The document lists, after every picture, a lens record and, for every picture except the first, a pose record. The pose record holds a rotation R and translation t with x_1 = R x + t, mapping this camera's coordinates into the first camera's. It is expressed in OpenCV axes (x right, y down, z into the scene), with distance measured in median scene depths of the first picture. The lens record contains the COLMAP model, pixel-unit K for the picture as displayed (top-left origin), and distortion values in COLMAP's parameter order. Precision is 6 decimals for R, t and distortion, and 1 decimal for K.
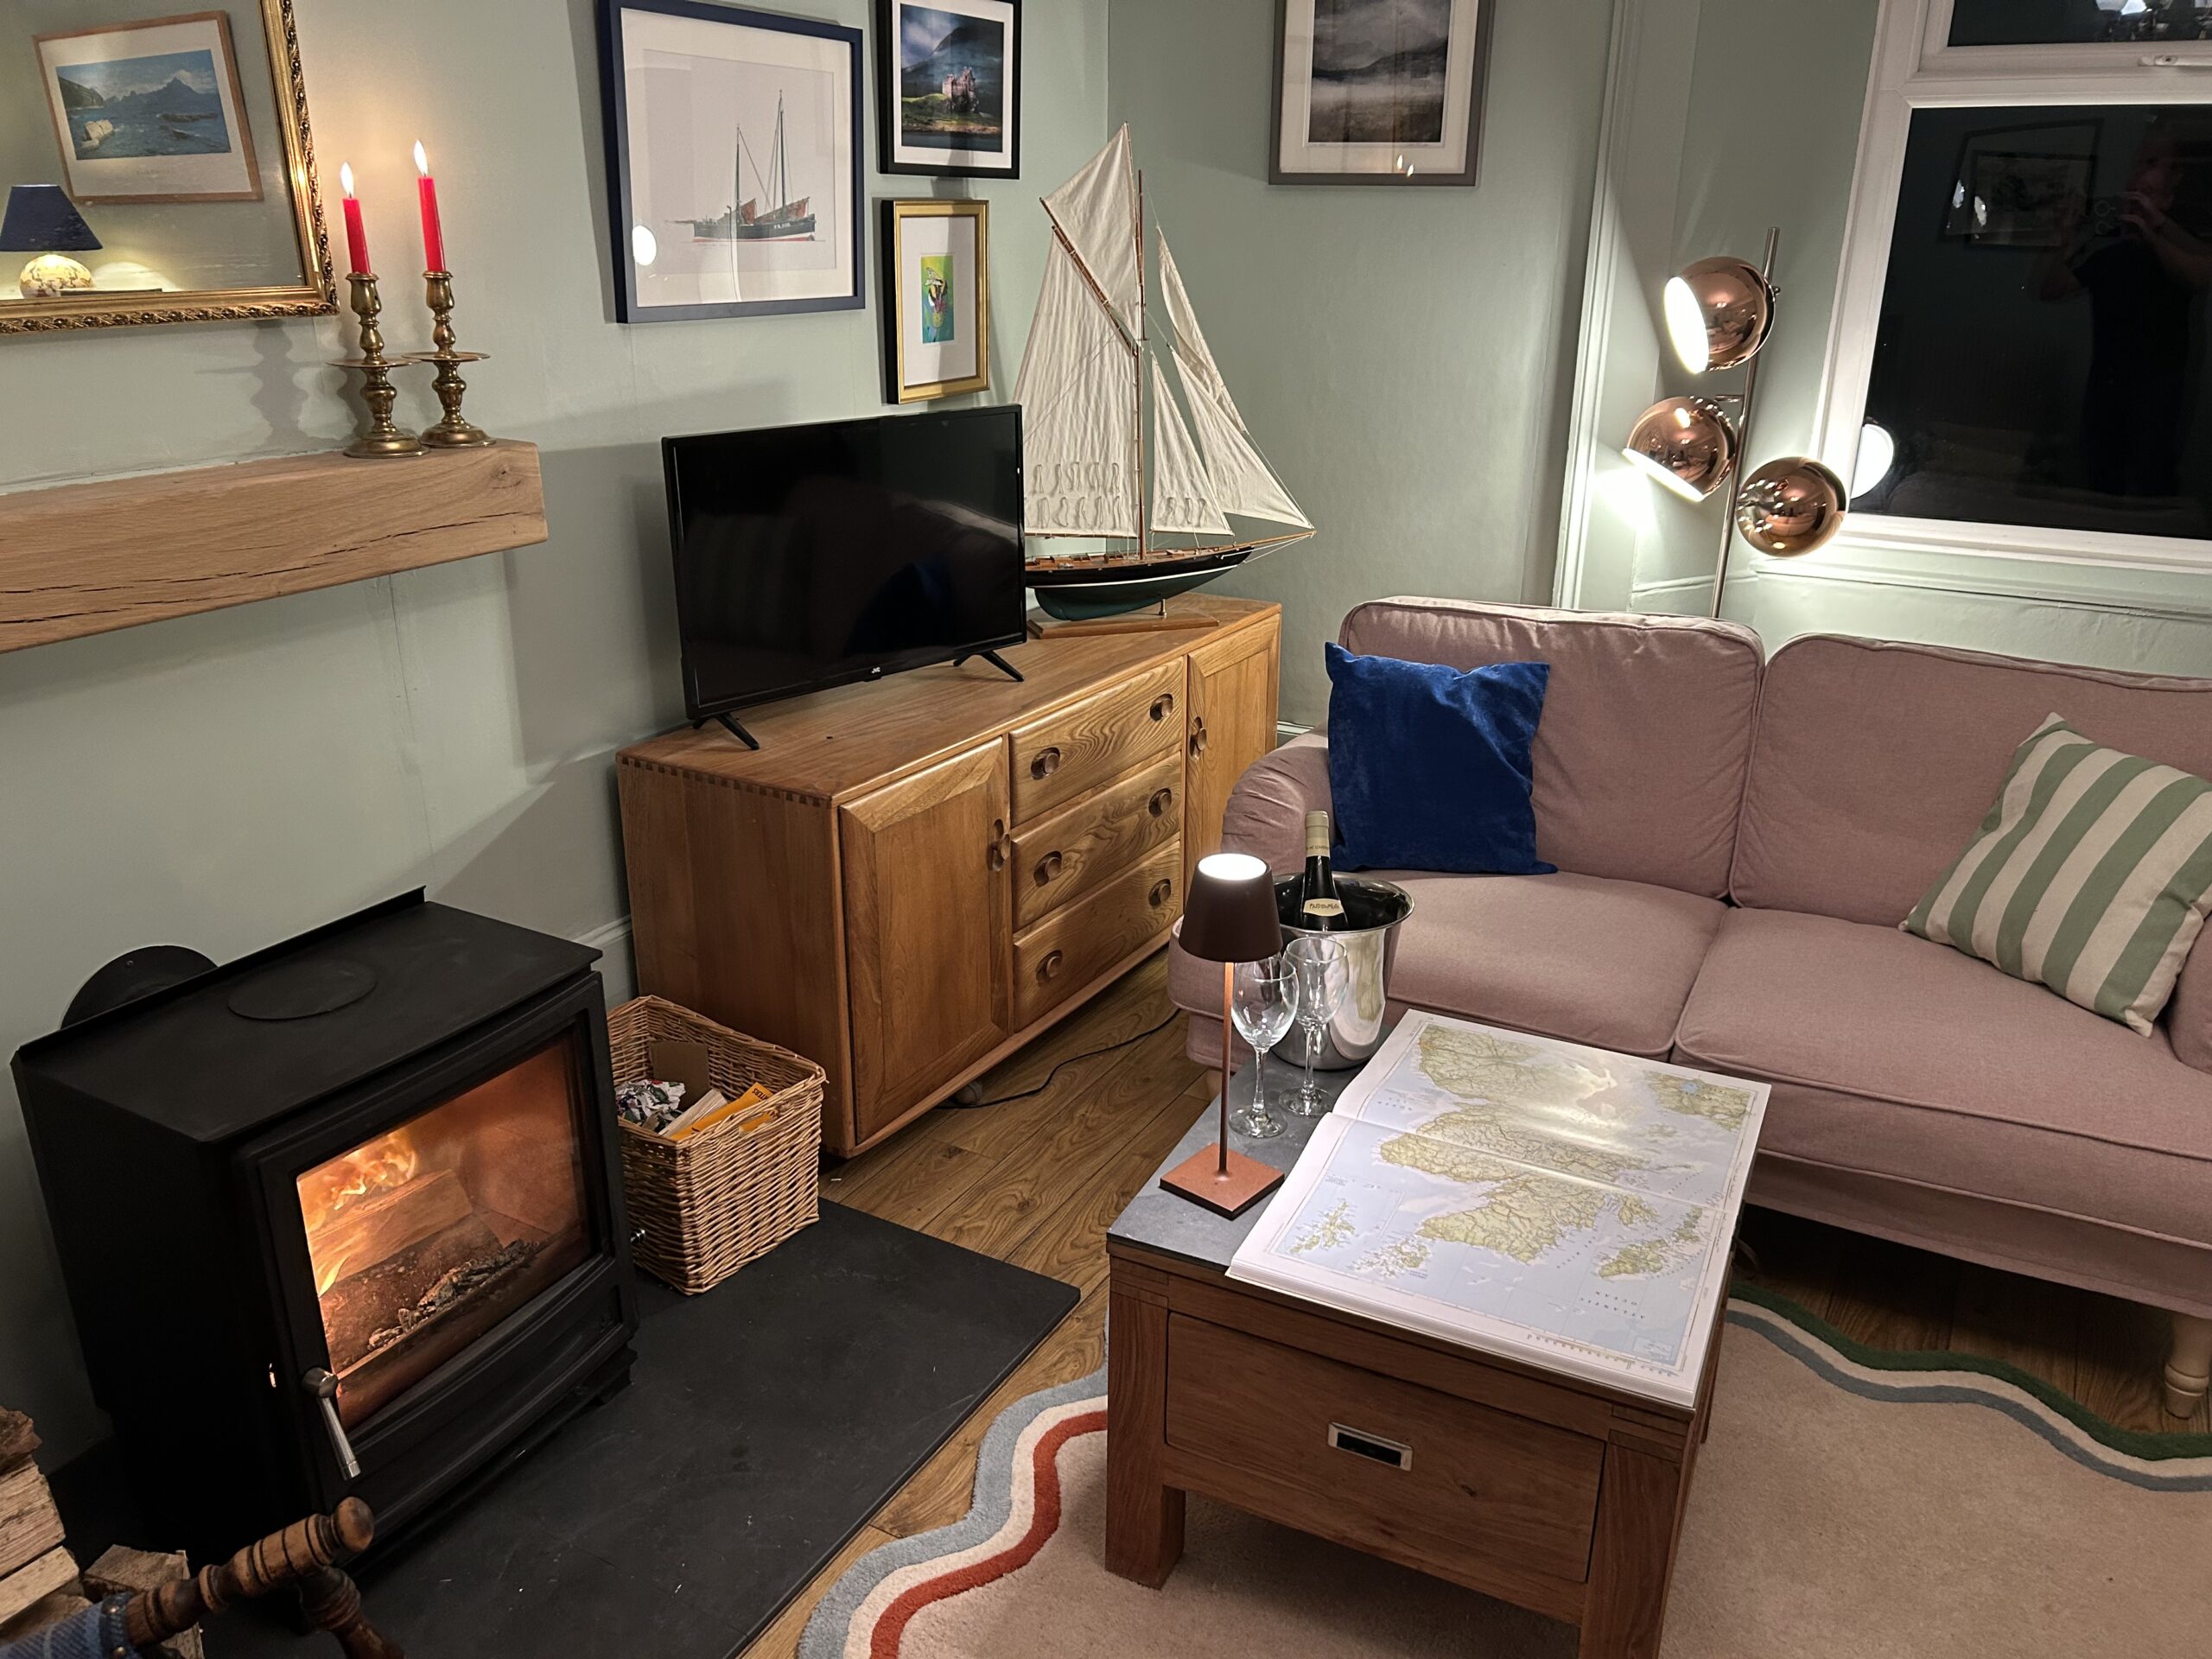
lens RADIAL K [[1676.6, 0, 1111.7], [0, 1676.6, 840.4], [0, 0, 1]] dist [0.035091, -0.007651]
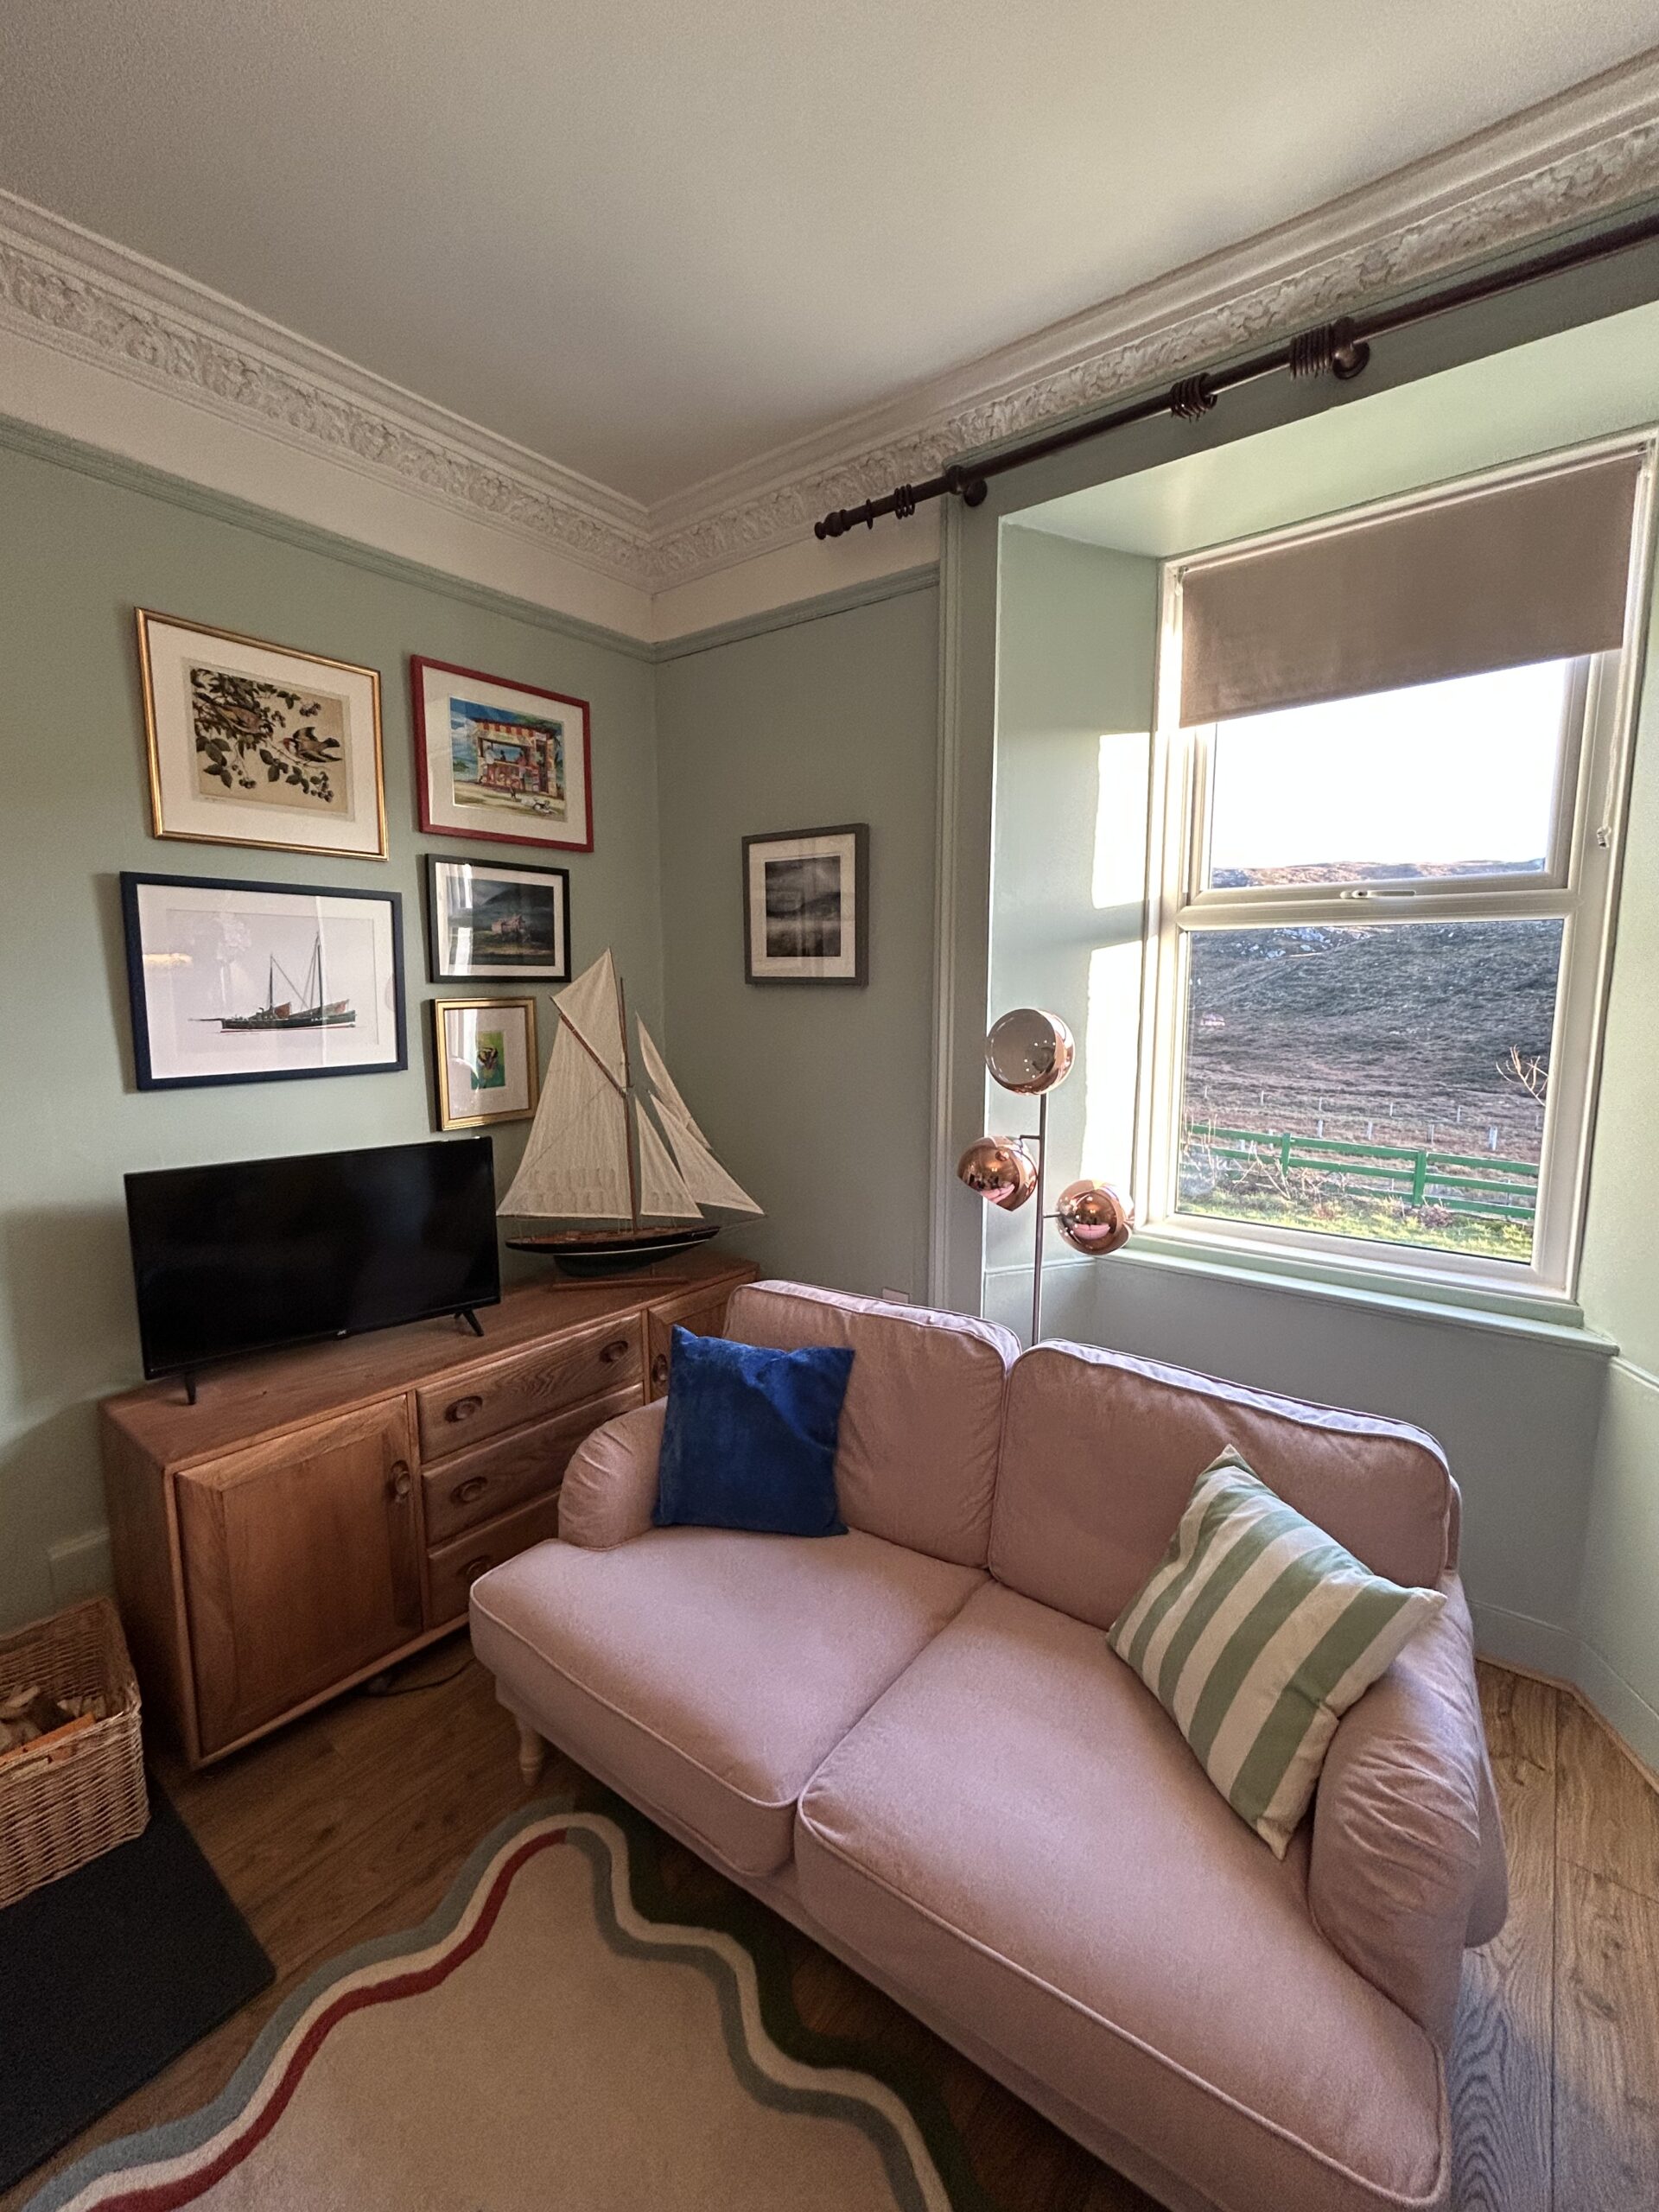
lens RADIAL K [[925.0, 0, 829.2], [0, 925.0, 1106.4], [0, 0, 1]] dist [-0.000207, -0.000248]
pose [[0.988401, 0.009999, -0.151537, 0.353595], [-0.043221, 0.975087, -0.217569, -0.134153], [0.145586, 0.221595, 0.964210, 0.307047]]
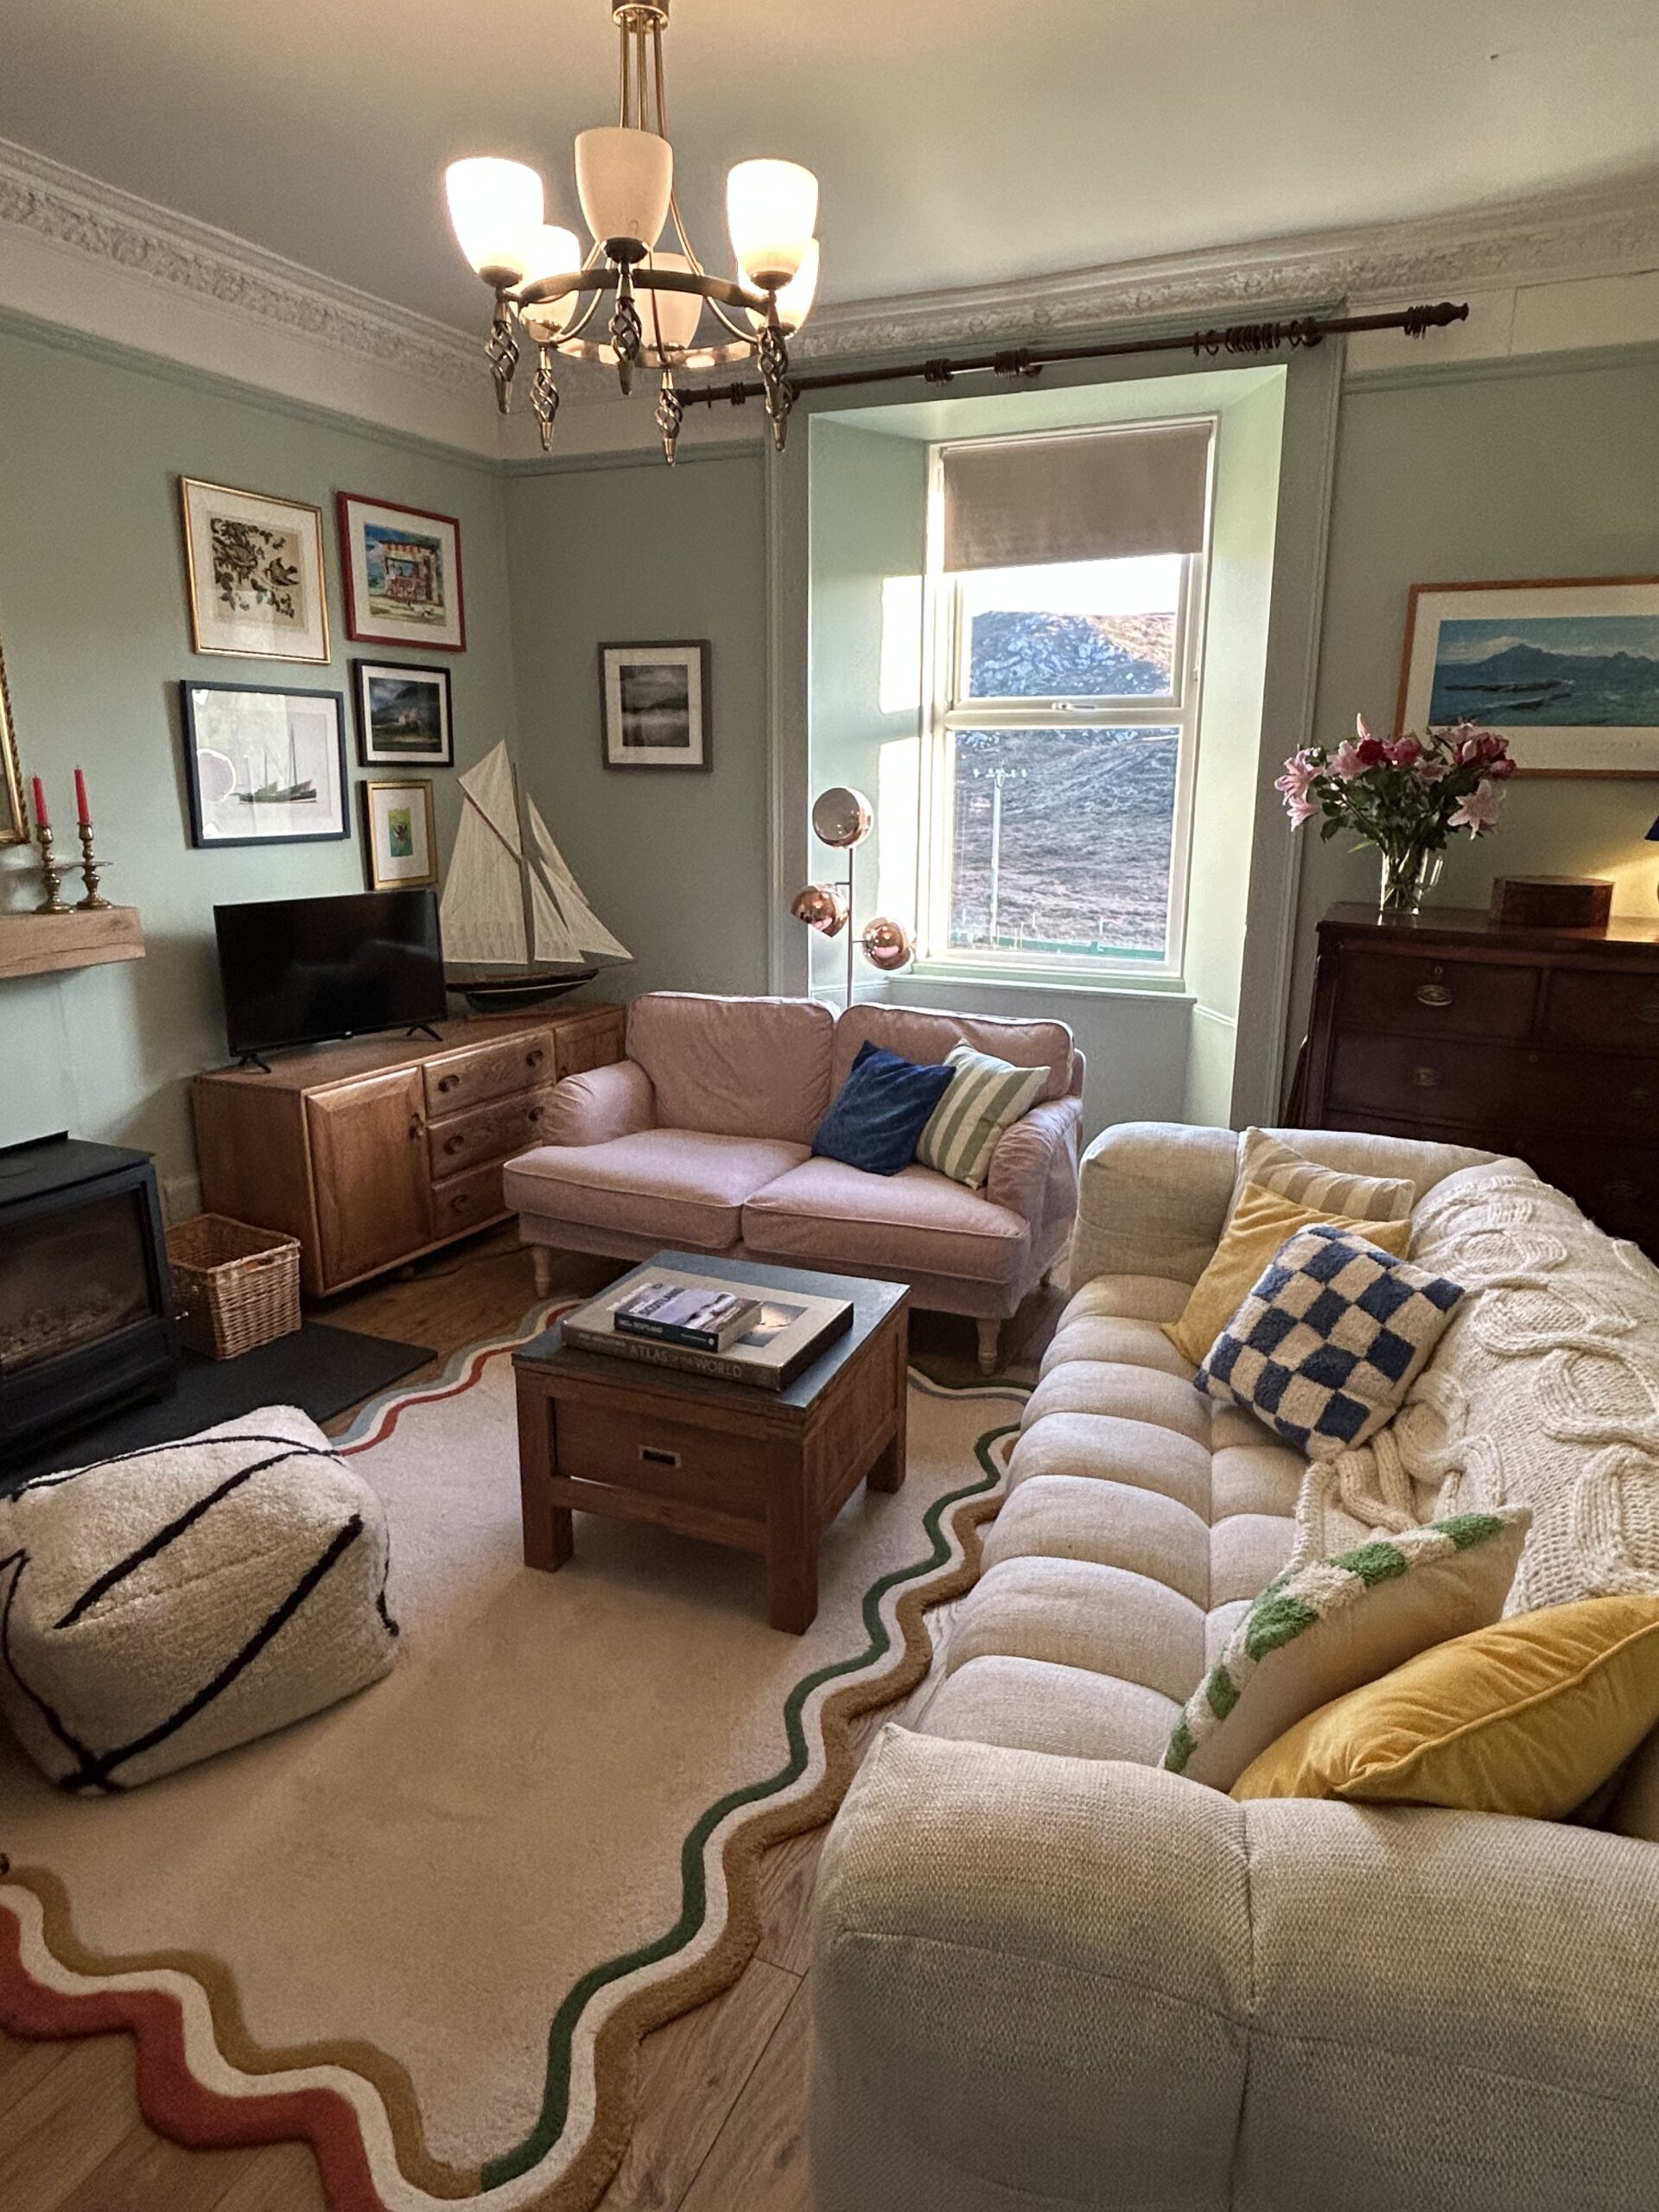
lens RADIAL K [[1323.2, 0, 838.6], [0, 1323.2, 1118.4], [0, 0, 1]] dist [-0.005674, -0.004236]
pose [[0.996338, -0.026040, 0.081437, 0.263859], [0.034008, 0.994601, -0.098045, 0.144636], [-0.078444, 0.100455, 0.991844, -0.431391]]
